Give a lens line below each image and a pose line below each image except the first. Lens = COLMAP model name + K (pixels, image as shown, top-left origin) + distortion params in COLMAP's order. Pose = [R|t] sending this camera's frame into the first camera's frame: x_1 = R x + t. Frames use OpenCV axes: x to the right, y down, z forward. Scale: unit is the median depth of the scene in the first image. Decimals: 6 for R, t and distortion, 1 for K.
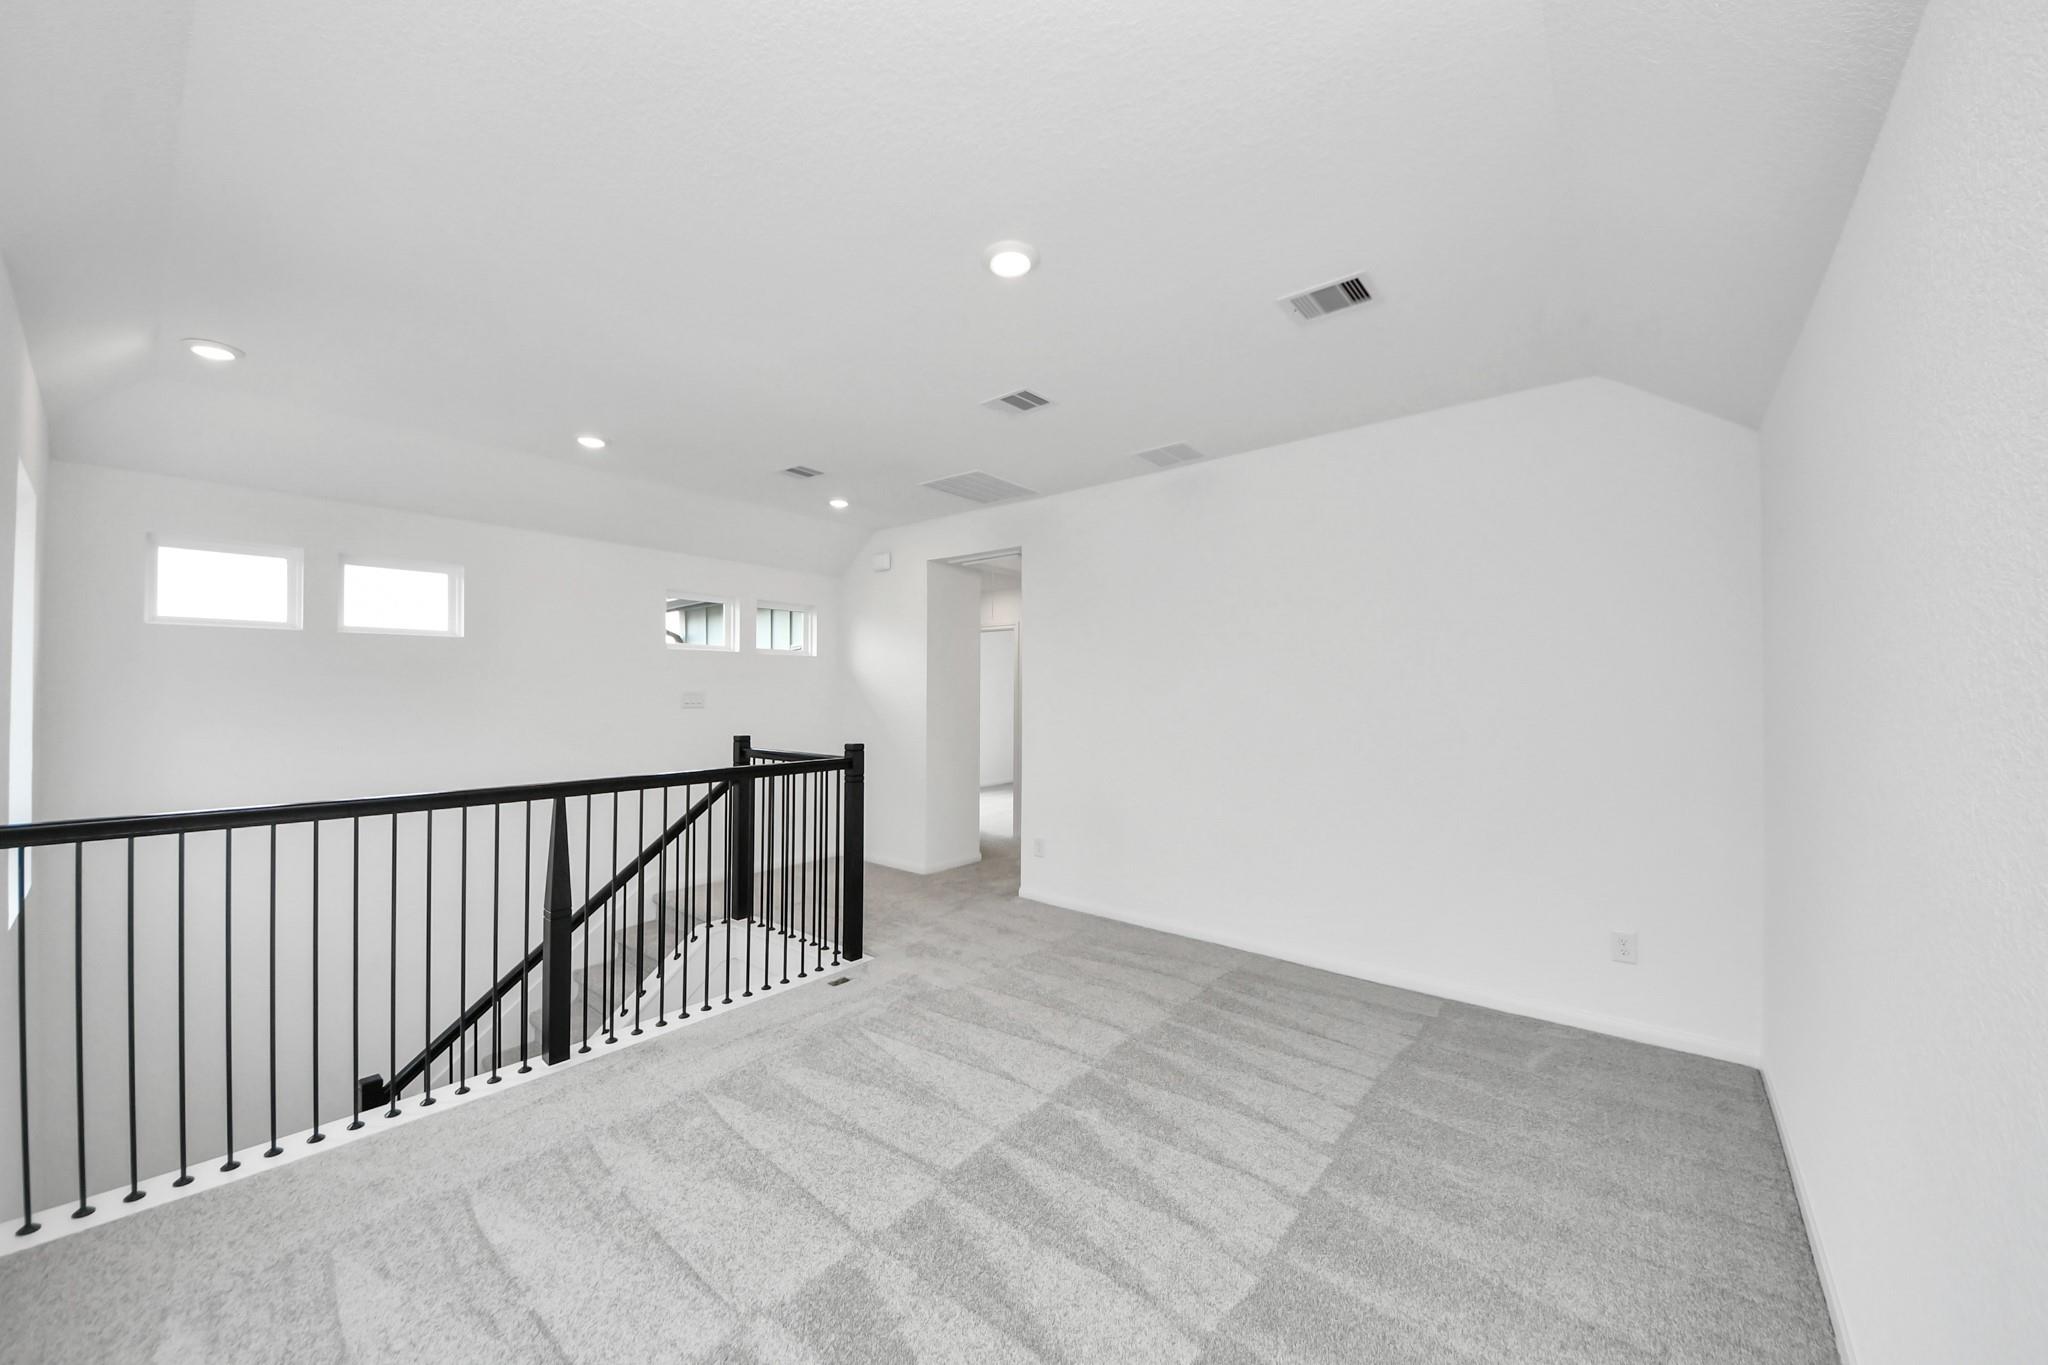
lens RADIAL K [[734.0, 0, 1085.1], [0, 734.0, 680.4], [0, 0, 1]] dist [-0.000416, -0.000059]
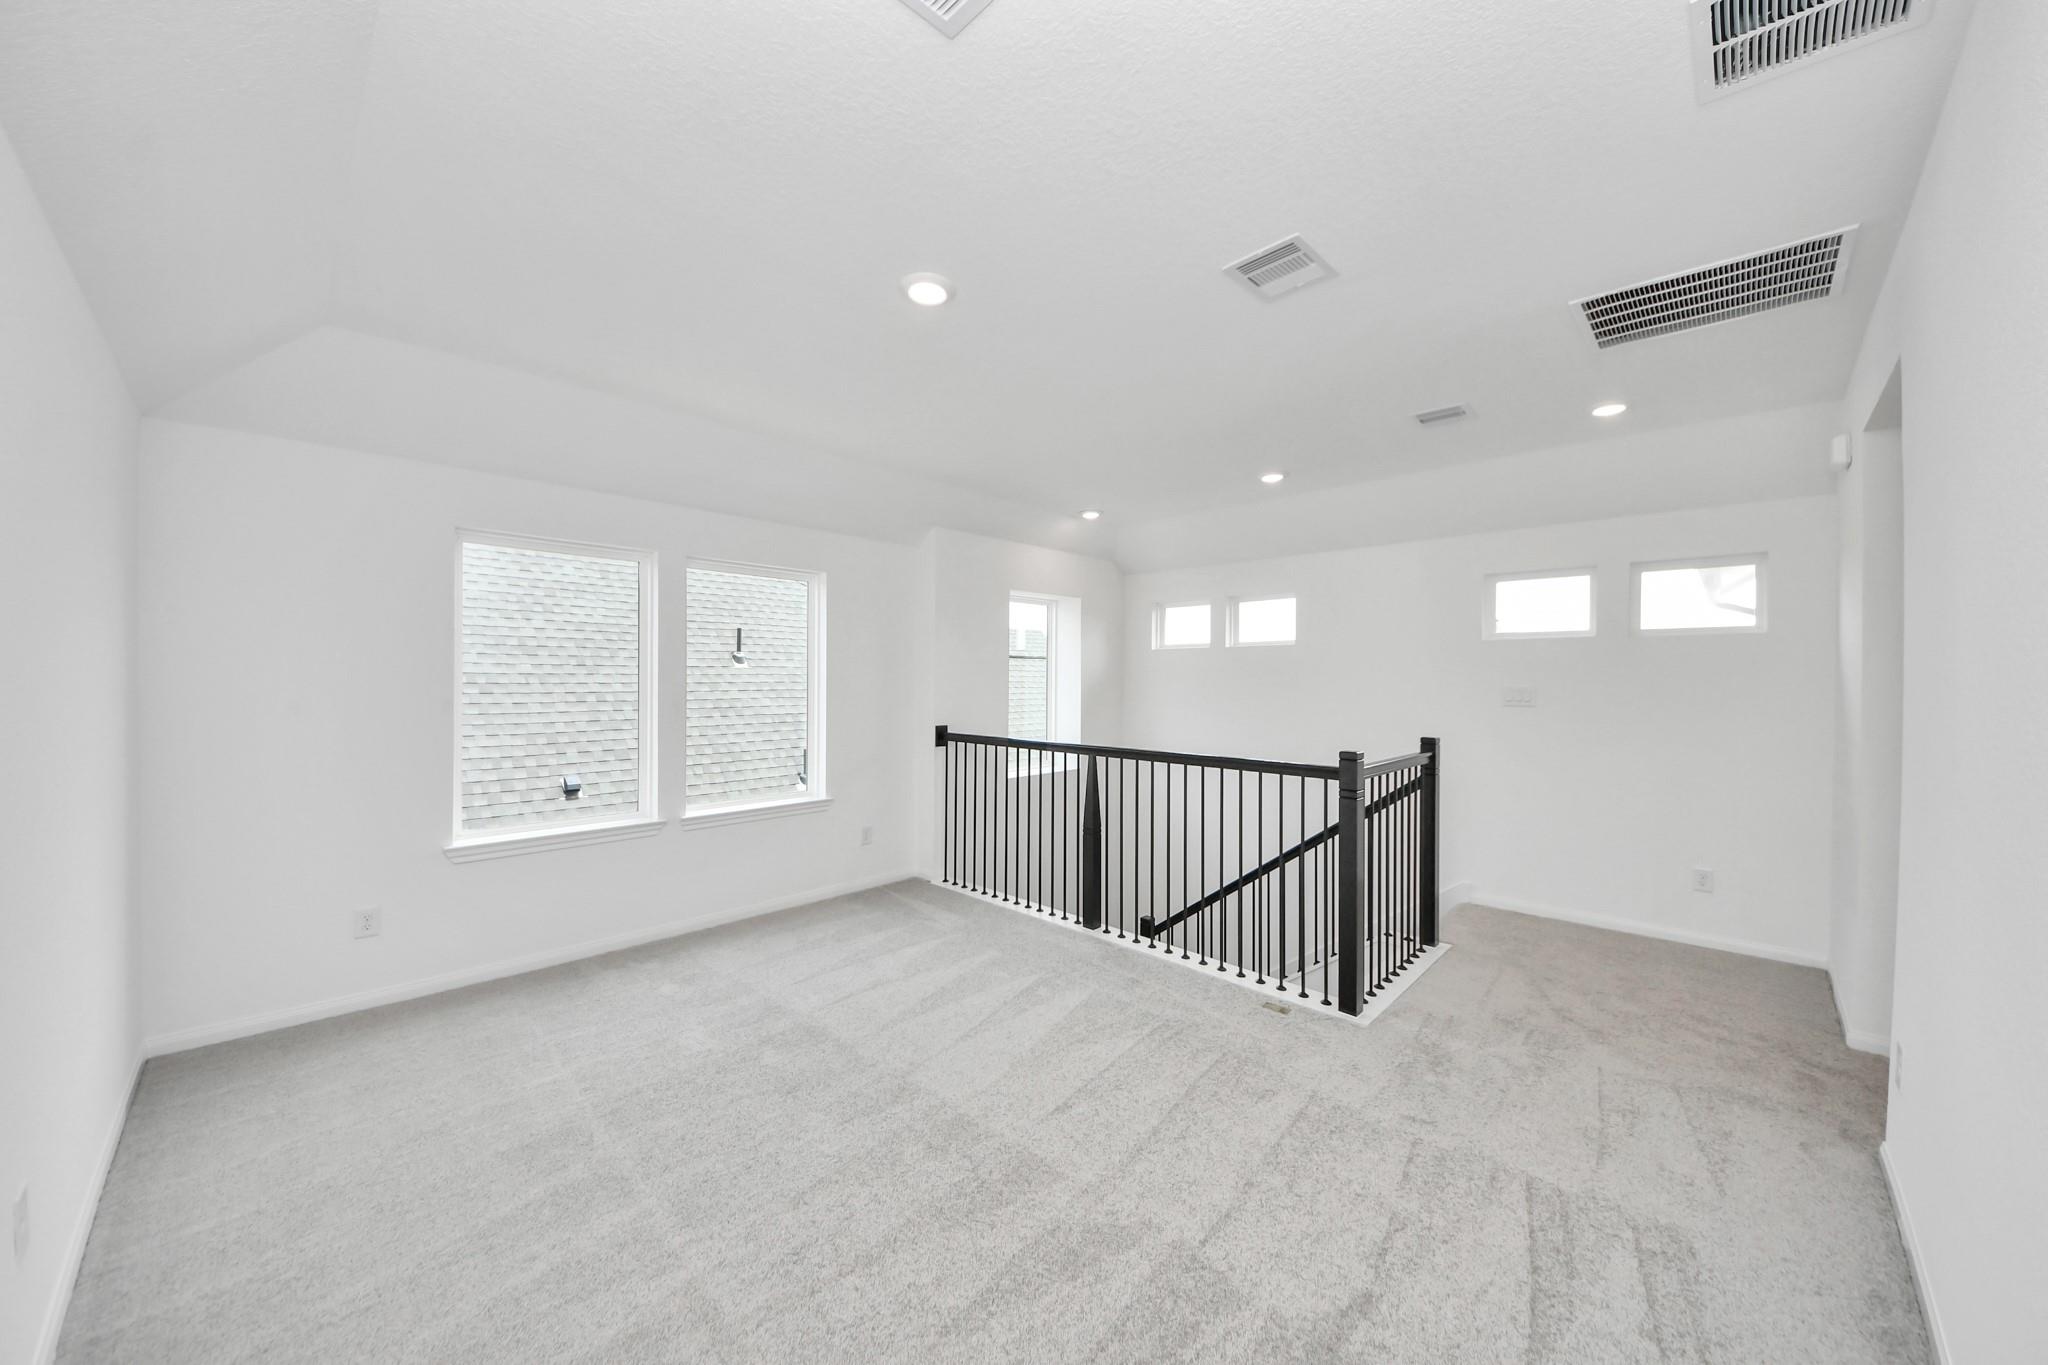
lens RADIAL K [[729.9, 0, 1018.7], [0, 729.9, 685.9], [0, 0, 1]] dist [0.026964, -0.017117]
pose [[-0.138626, 0.003501, -0.990339, 0.575973], [0.000695, 0.999994, 0.003438, 0.010142], [0.990345, -0.000212, -0.138627, 0.775212]]
